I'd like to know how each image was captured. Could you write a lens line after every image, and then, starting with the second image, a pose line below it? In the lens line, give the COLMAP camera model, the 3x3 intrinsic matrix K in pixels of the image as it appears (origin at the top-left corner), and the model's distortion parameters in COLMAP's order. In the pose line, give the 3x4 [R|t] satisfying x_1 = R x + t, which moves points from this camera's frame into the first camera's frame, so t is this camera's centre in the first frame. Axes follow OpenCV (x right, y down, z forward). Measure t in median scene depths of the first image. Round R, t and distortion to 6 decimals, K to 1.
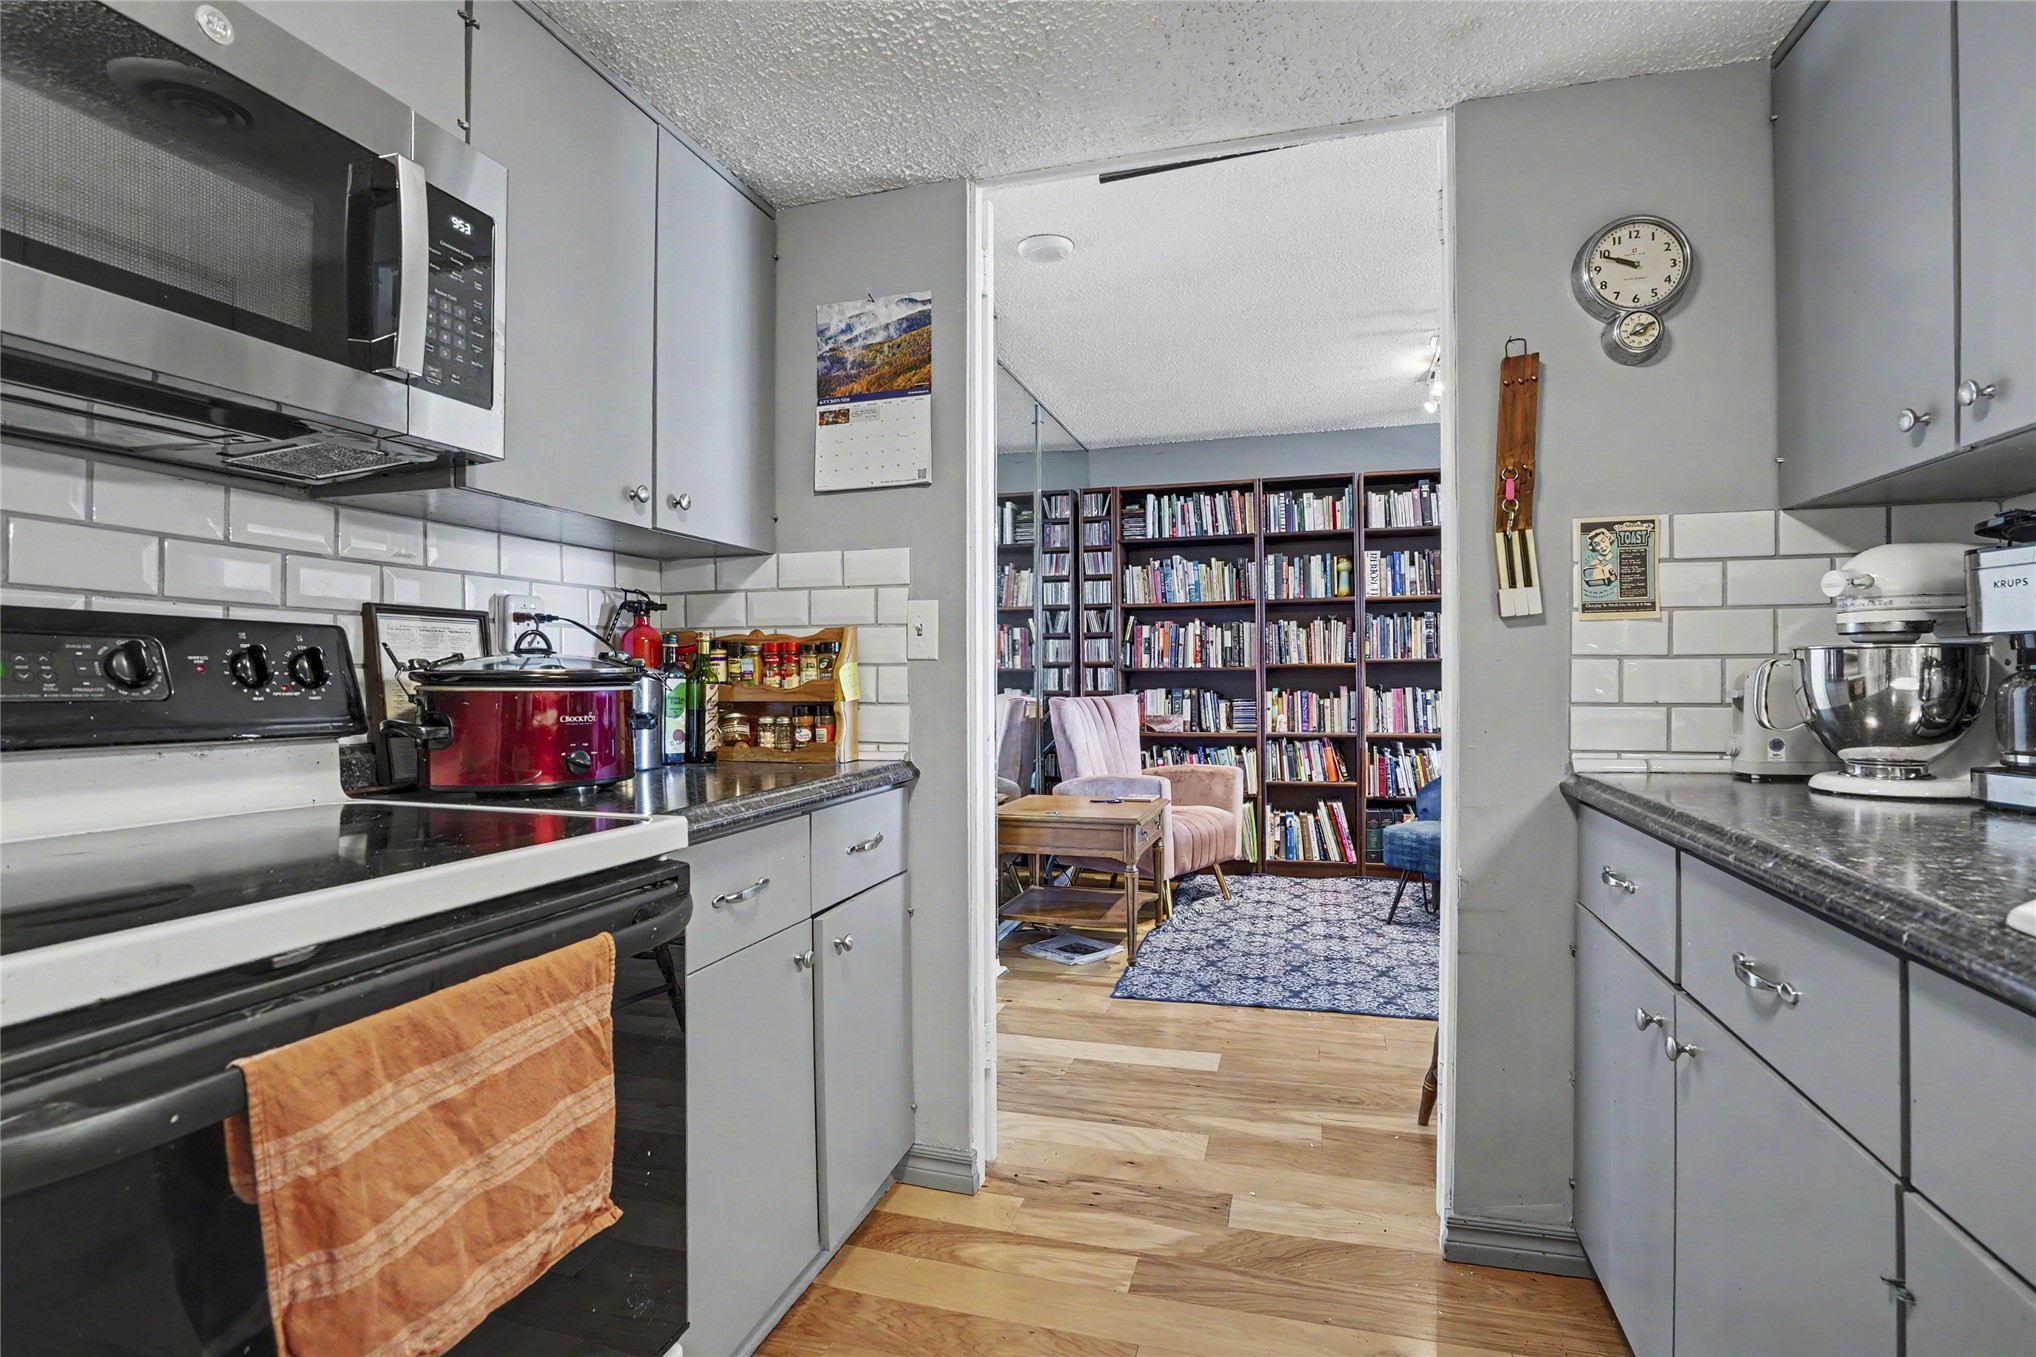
lens RADIAL K [[990.7, 0, 1030.6], [0, 990.7, 670.7], [0, 0, 1]] dist [-0.053836, 0.021317]
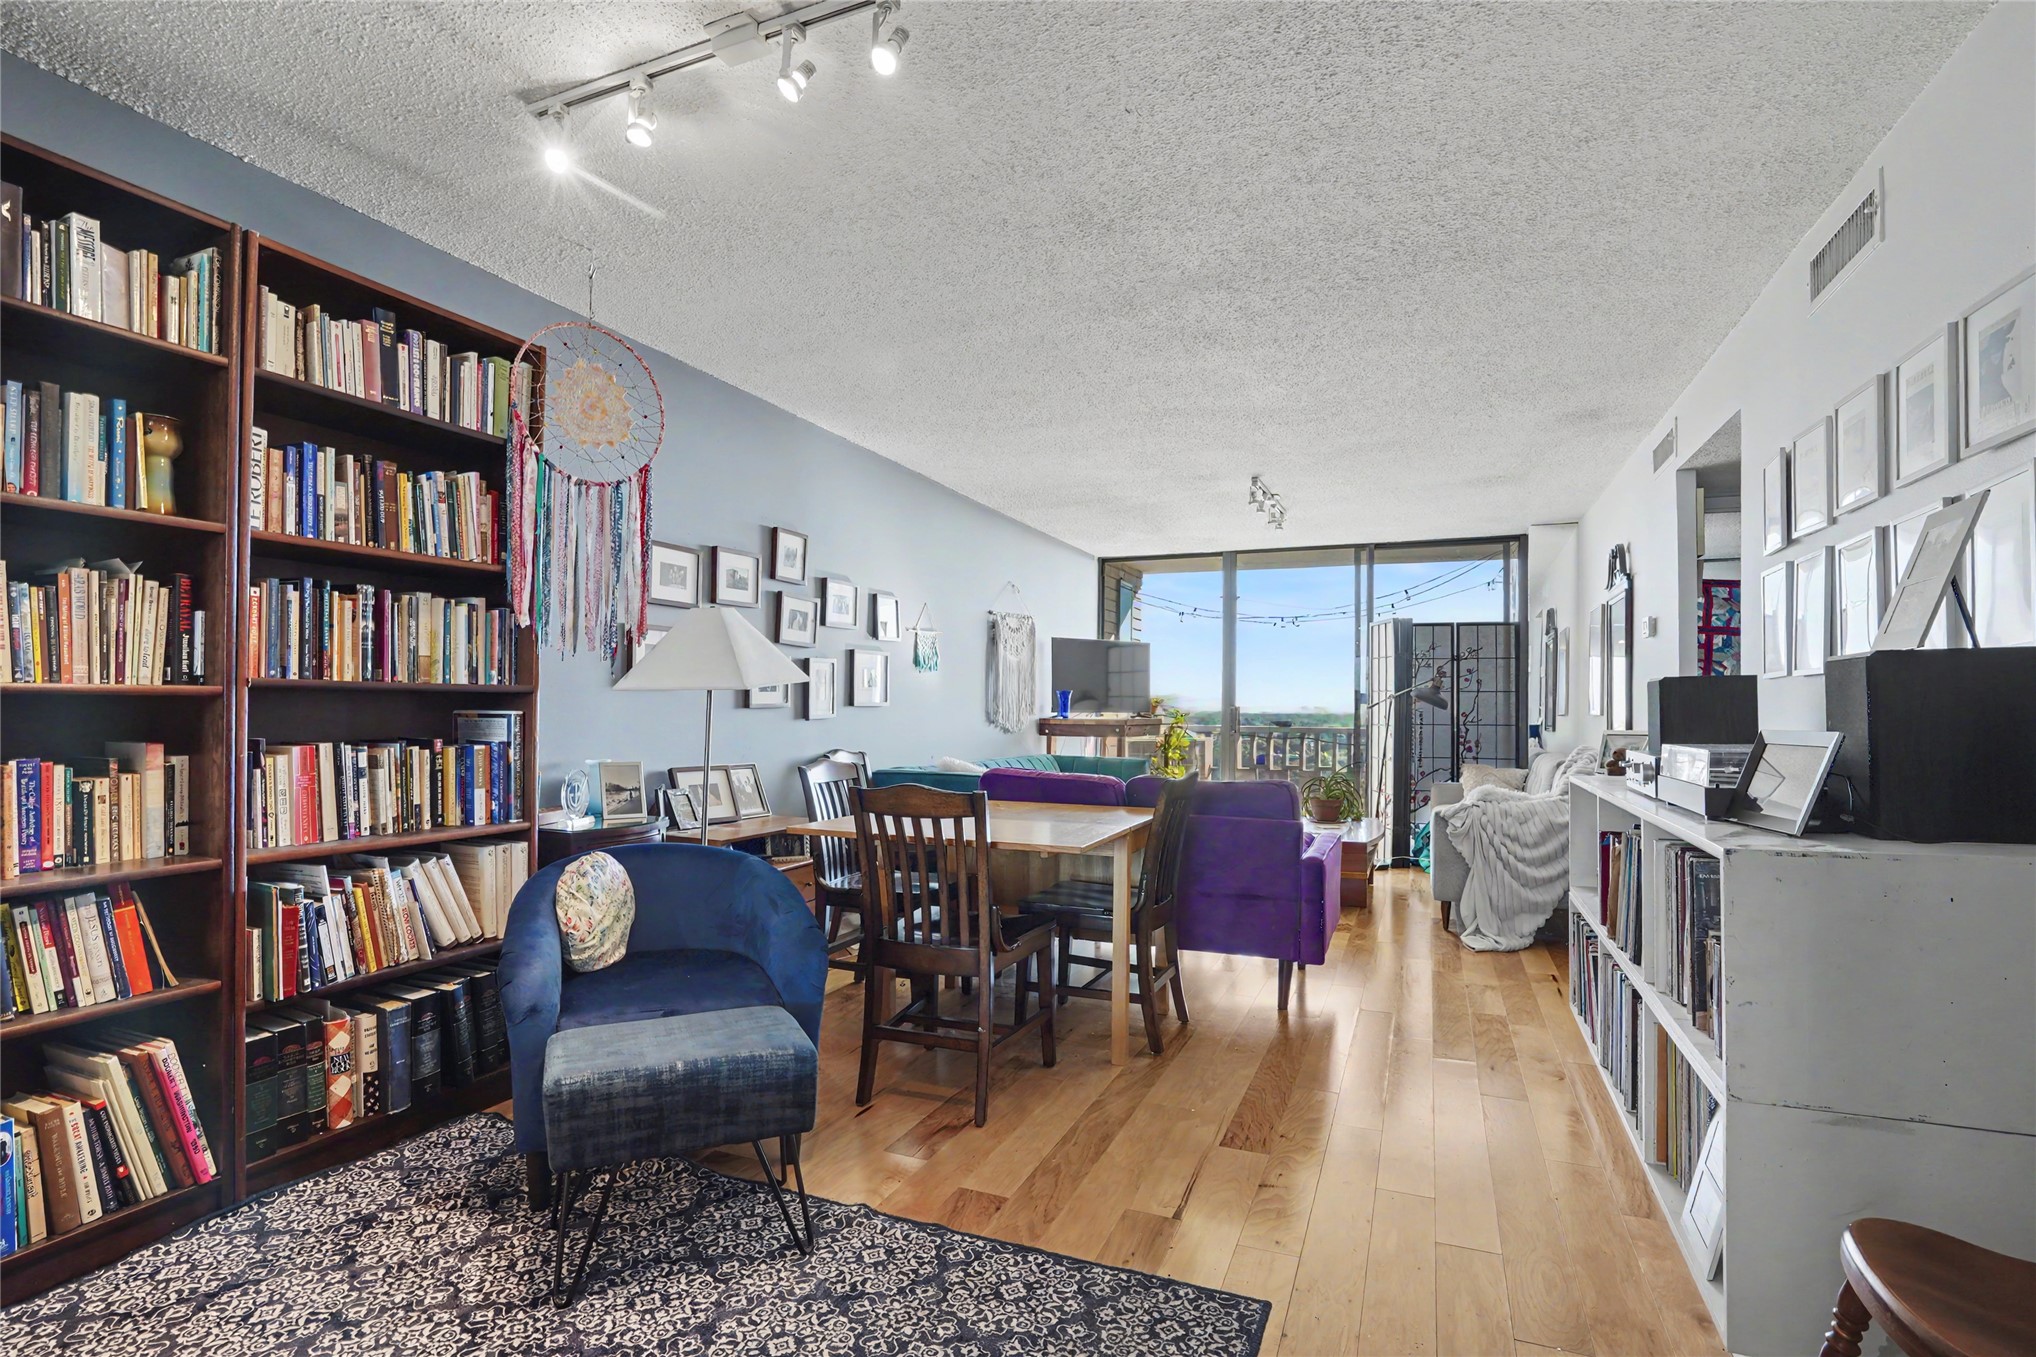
lens RADIAL K [[990.7, 0, 1023.0], [0, 990.7, 699.4], [0, 0, 1]] dist [-0.053836, 0.021317]
pose [[0.127290, 0.018019, 0.991702, -0.023545], [-0.016448, 0.999736, -0.016054, -0.001256], [-0.991729, -0.014268, 0.127552, 0.602853]]
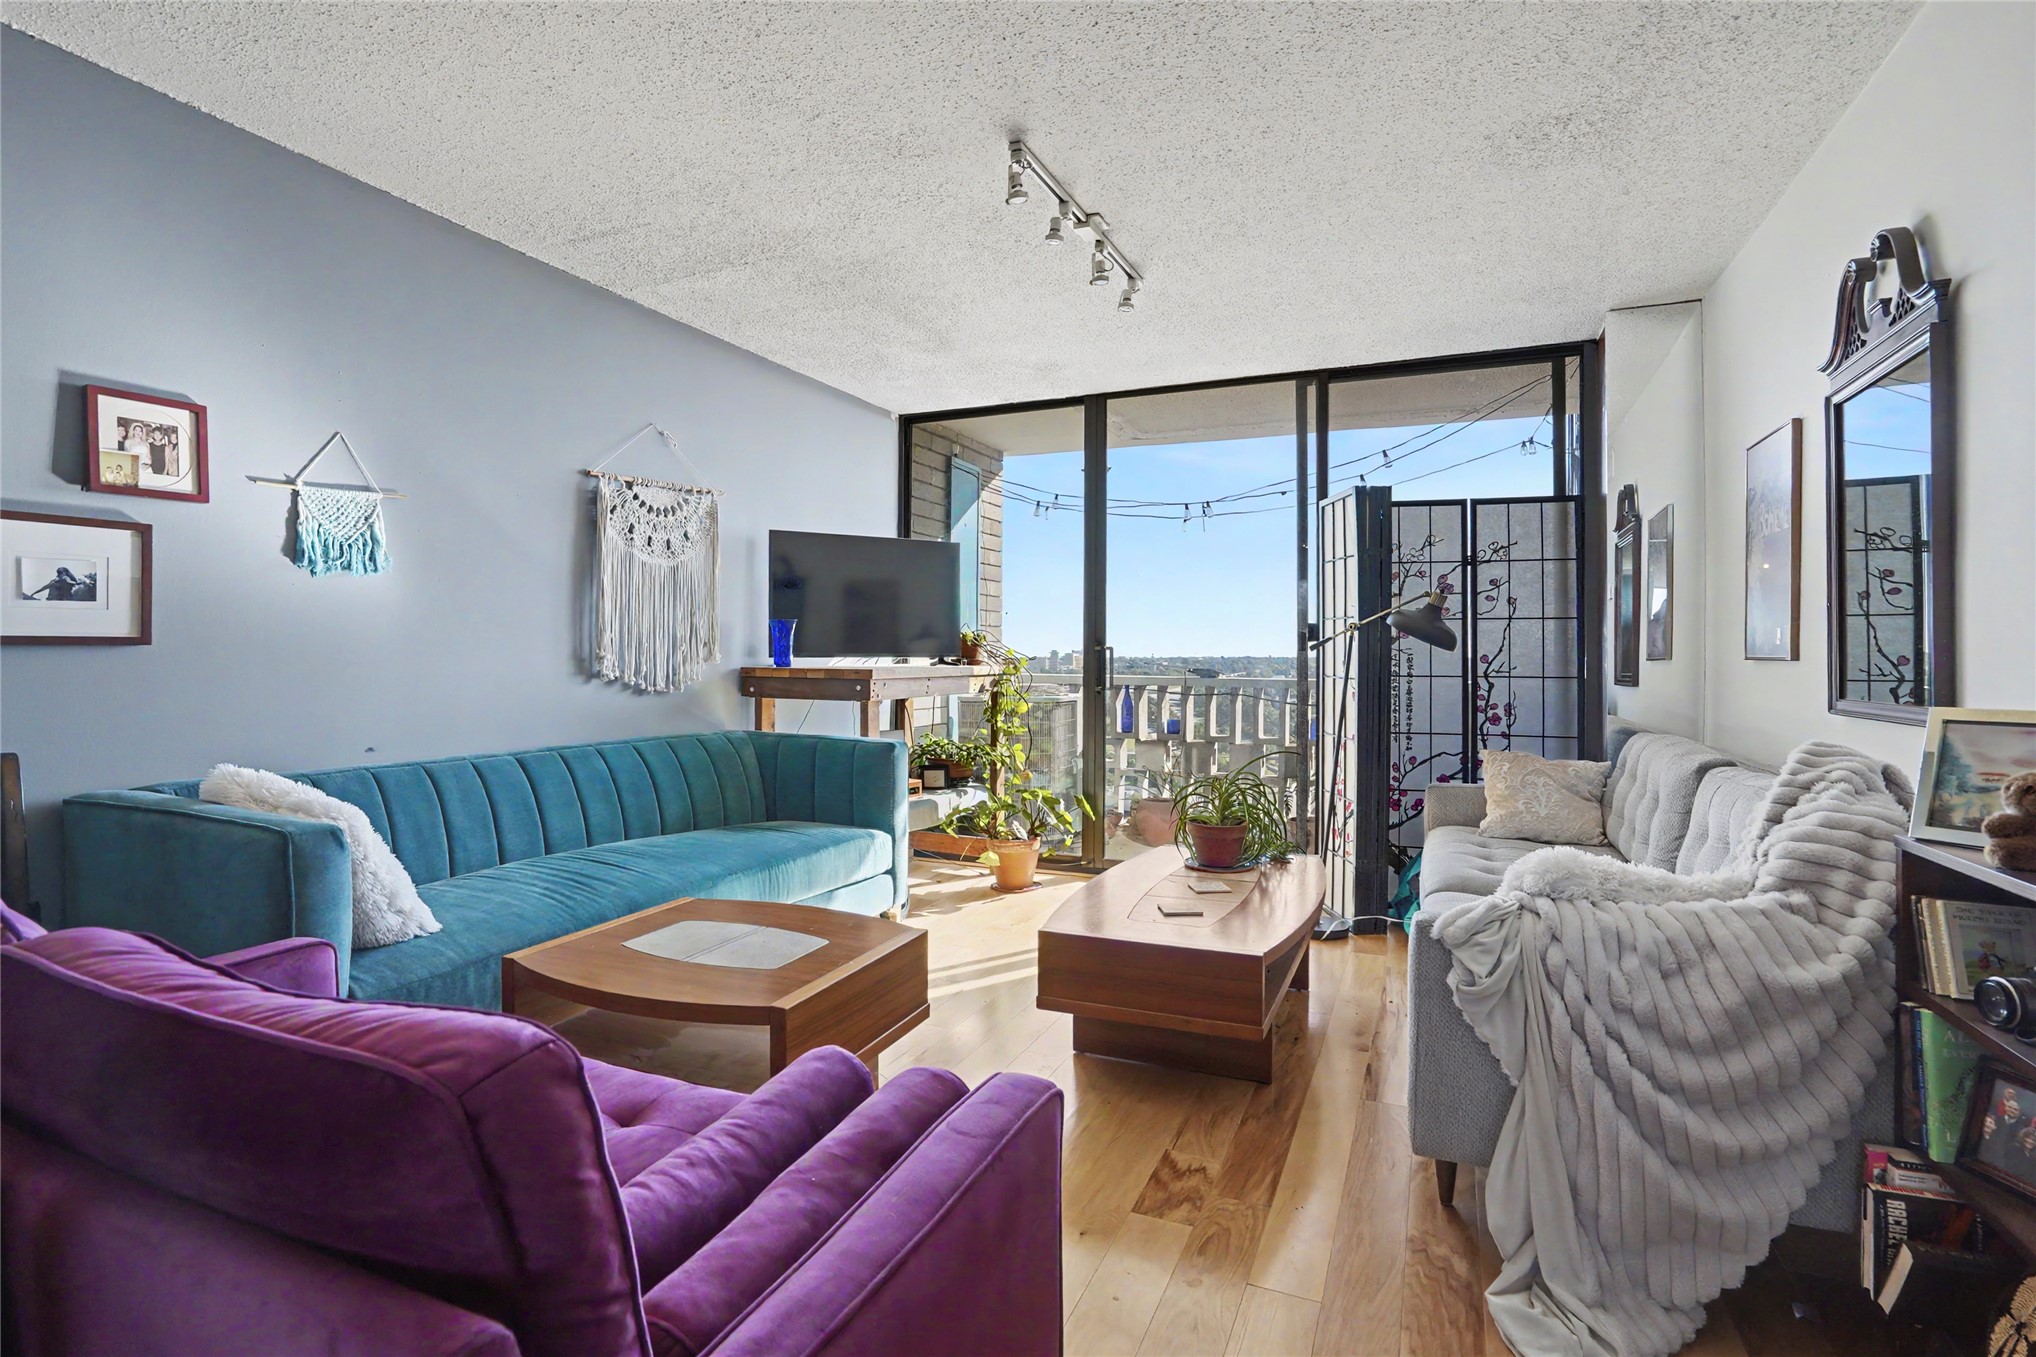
lens RADIAL K [[990.7, 0, 1000.6], [0, 990.7, 644.2], [0, 0, 1]] dist [-0.053836, 0.021317]
pose [[0.156678, 0.016351, 0.987514, 0.573344], [-0.012301, 0.999818, -0.014603, -0.007151], [-0.987573, -0.009859, 0.156850, 0.428317]]
